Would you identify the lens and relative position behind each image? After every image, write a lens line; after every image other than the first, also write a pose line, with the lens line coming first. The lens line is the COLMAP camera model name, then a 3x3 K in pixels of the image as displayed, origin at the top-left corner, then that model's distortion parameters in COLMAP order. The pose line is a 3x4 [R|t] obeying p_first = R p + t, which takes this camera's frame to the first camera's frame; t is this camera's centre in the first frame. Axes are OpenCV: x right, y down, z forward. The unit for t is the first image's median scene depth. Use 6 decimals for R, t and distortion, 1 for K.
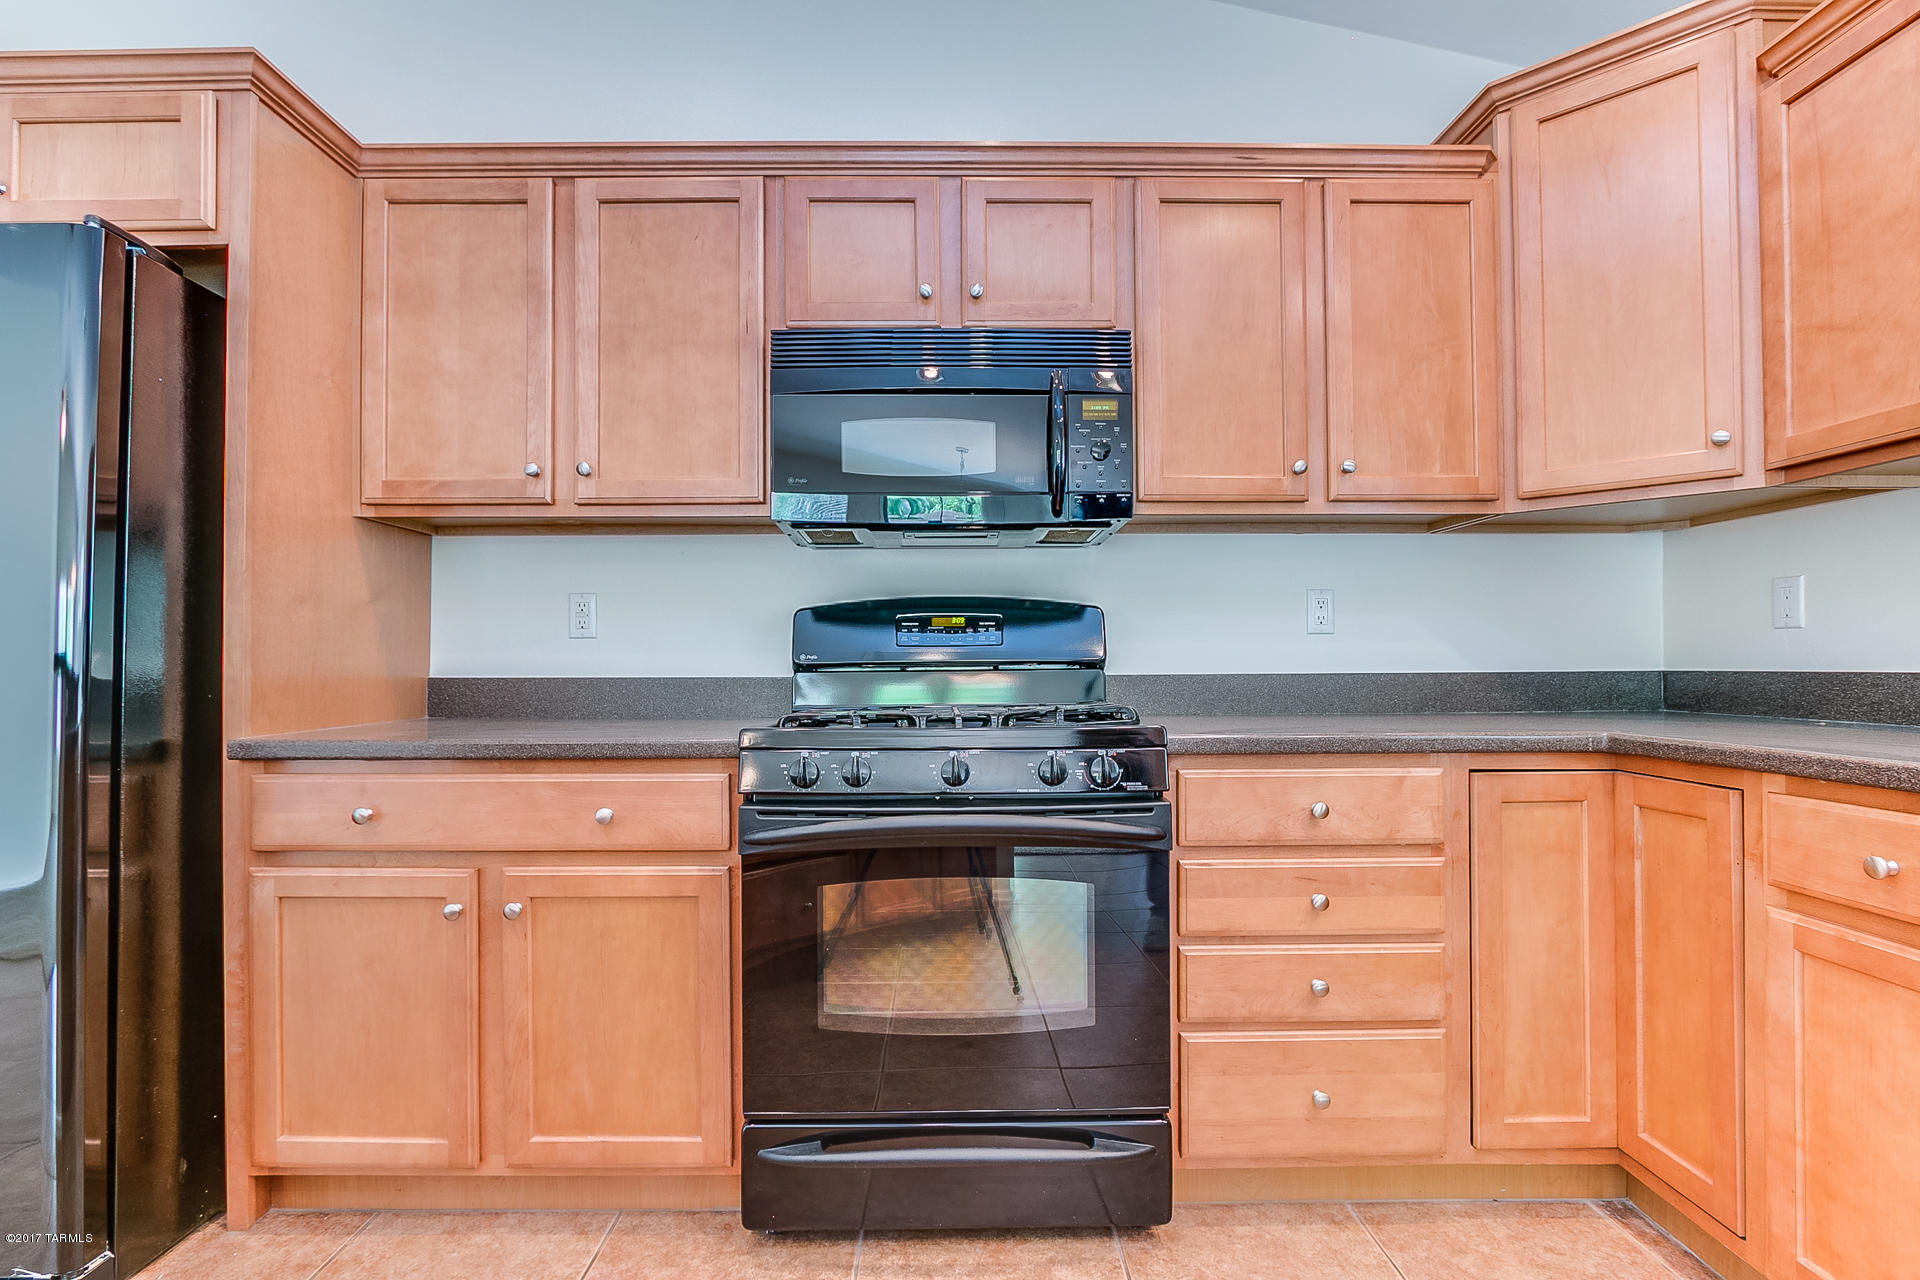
lens RADIAL K [[894.5, 0, 956.5], [0, 894.5, 661.0], [0, 0, 1]] dist [-0.030353, 0.006180]
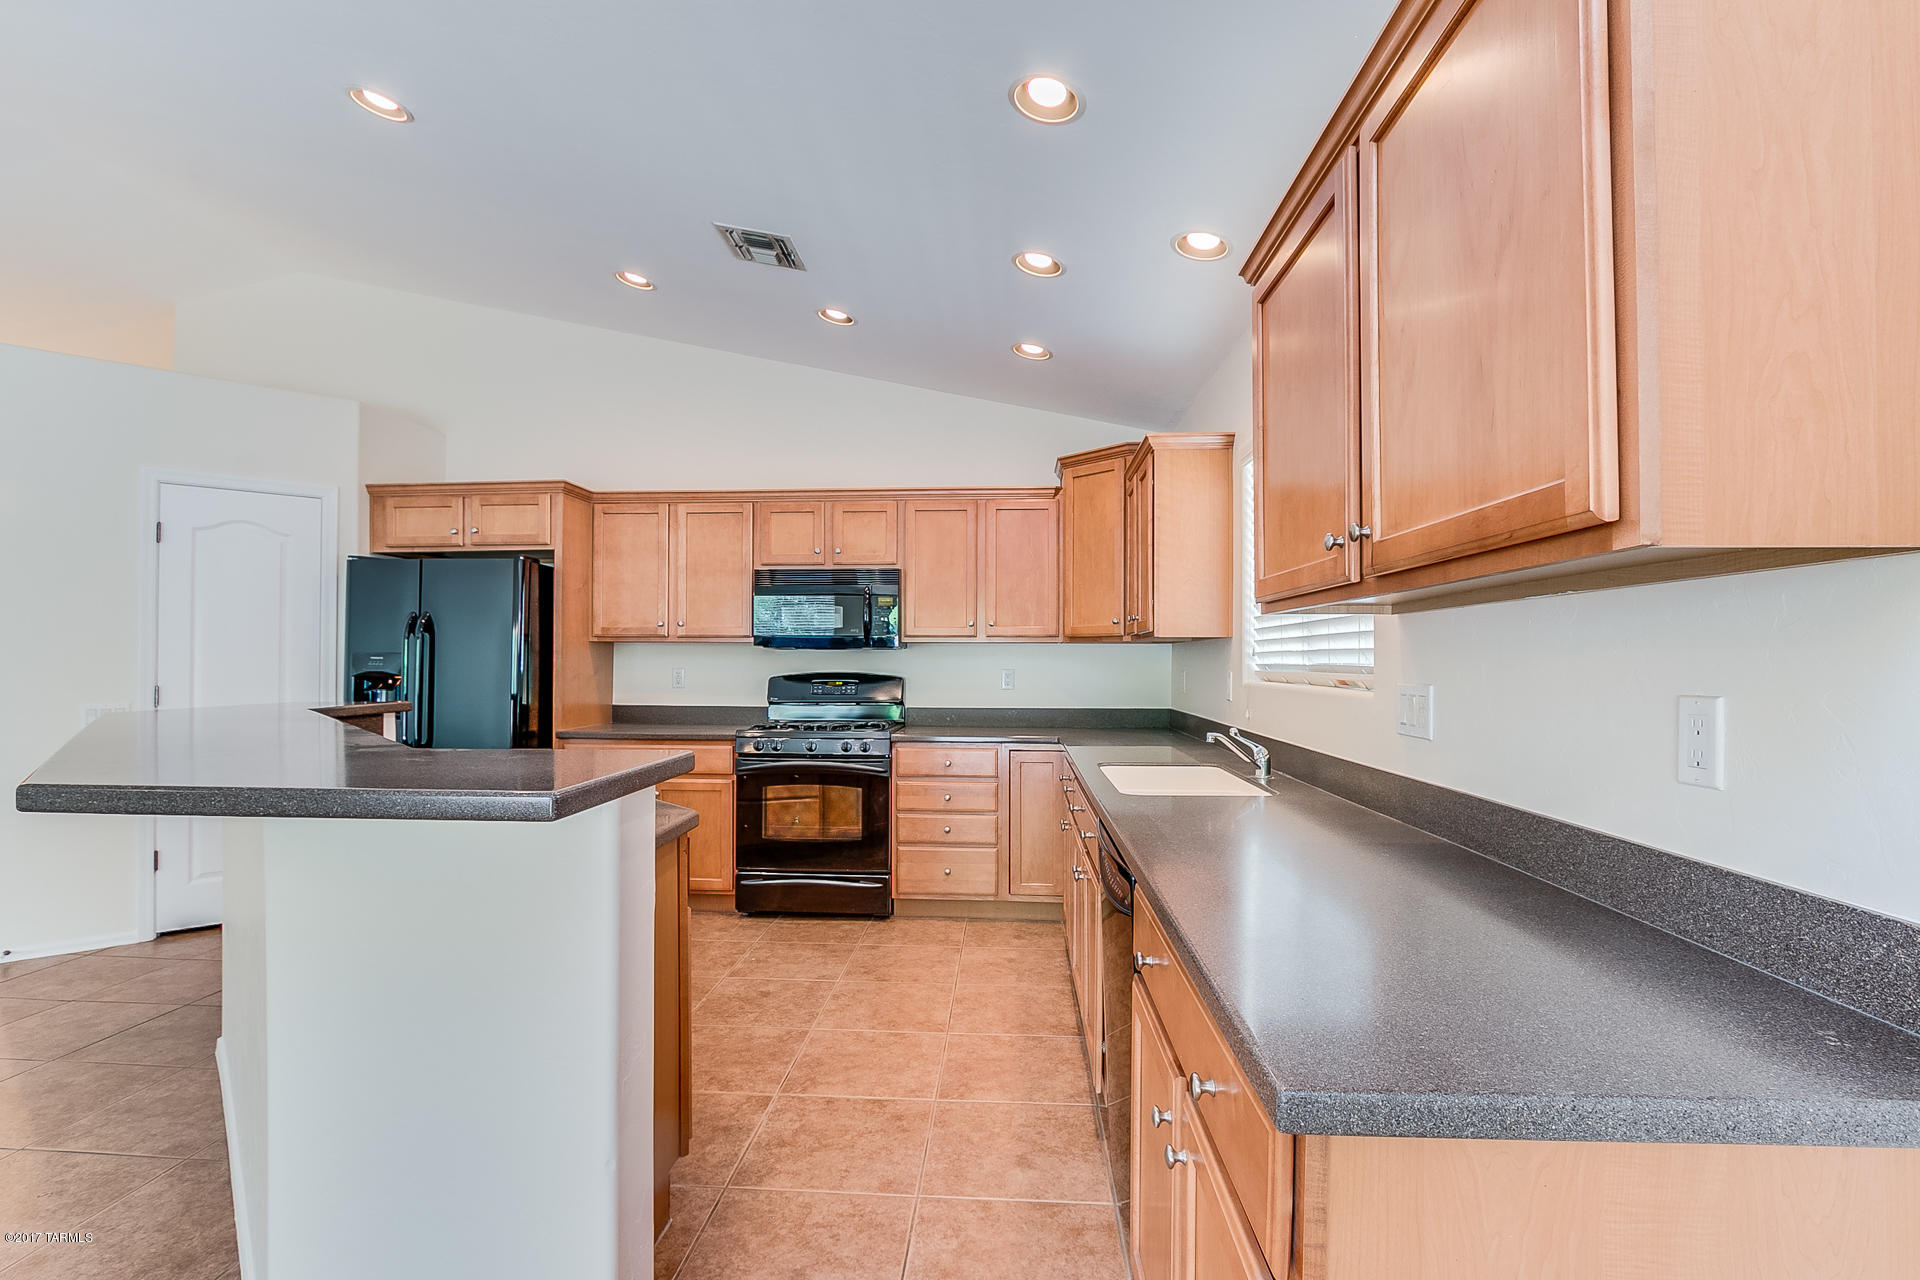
lens RADIAL K [[894.5, 0, 956.5], [0, 894.5, 661.0], [0, 0, 1]] dist [-0.030353, 0.006180]
pose [[0.997052, 0.009986, -0.076070, 0.601925], [-0.009458, 0.999929, 0.007303, -0.153143], [0.076138, -0.006562, 0.997076, -1.591629]]
